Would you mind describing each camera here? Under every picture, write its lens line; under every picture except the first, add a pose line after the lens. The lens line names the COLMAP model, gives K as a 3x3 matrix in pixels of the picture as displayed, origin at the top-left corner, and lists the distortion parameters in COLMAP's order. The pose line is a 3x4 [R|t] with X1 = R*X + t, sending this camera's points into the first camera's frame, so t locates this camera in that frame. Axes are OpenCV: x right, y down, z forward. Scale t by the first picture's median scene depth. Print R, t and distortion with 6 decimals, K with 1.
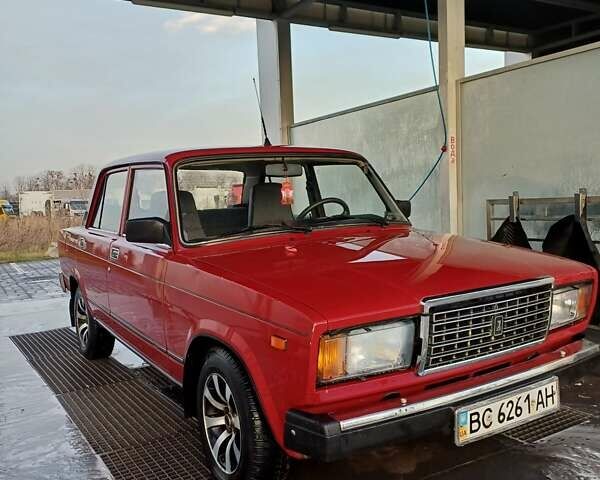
lens RADIAL K [[607.3, 0, 301.9], [0, 607.3, 240.2], [0, 0, 1]] dist [0.067451, 0.000000]
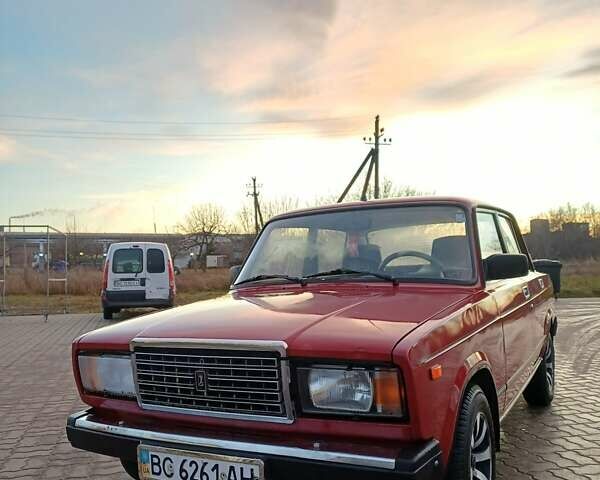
lens RADIAL K [[607.3, 0, 298.4], [0, 607.3, 243.8], [0, 0, 1]] dist [0.067451, 0.000000]
pose [[0.455264, -0.010492, -0.890295, 1.284886], [-0.061733, 0.997152, -0.043319, -0.047392], [0.888214, 0.074682, 0.453320, 0.689749]]
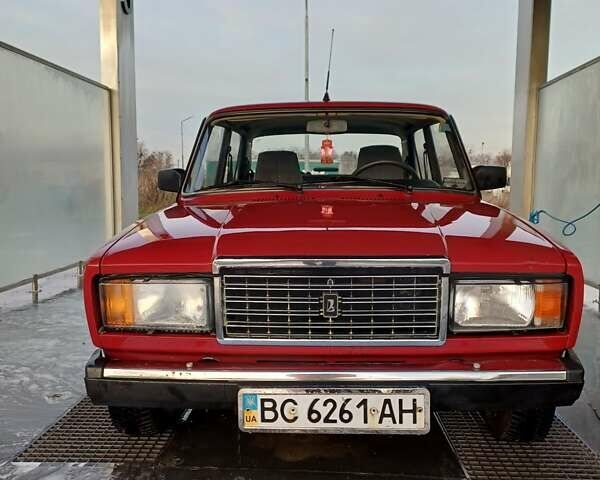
lens RADIAL K [[607.3, 0, 301.1], [0, 607.3, 235.7], [0, 0, 1]] dist [0.067451, 0.000000]
pose [[0.819426, 0.097540, -0.564825, 0.745478], [-0.081858, 0.995228, 0.053110, 0.008013], [0.567310, 0.002716, 0.823500, 0.320422]]
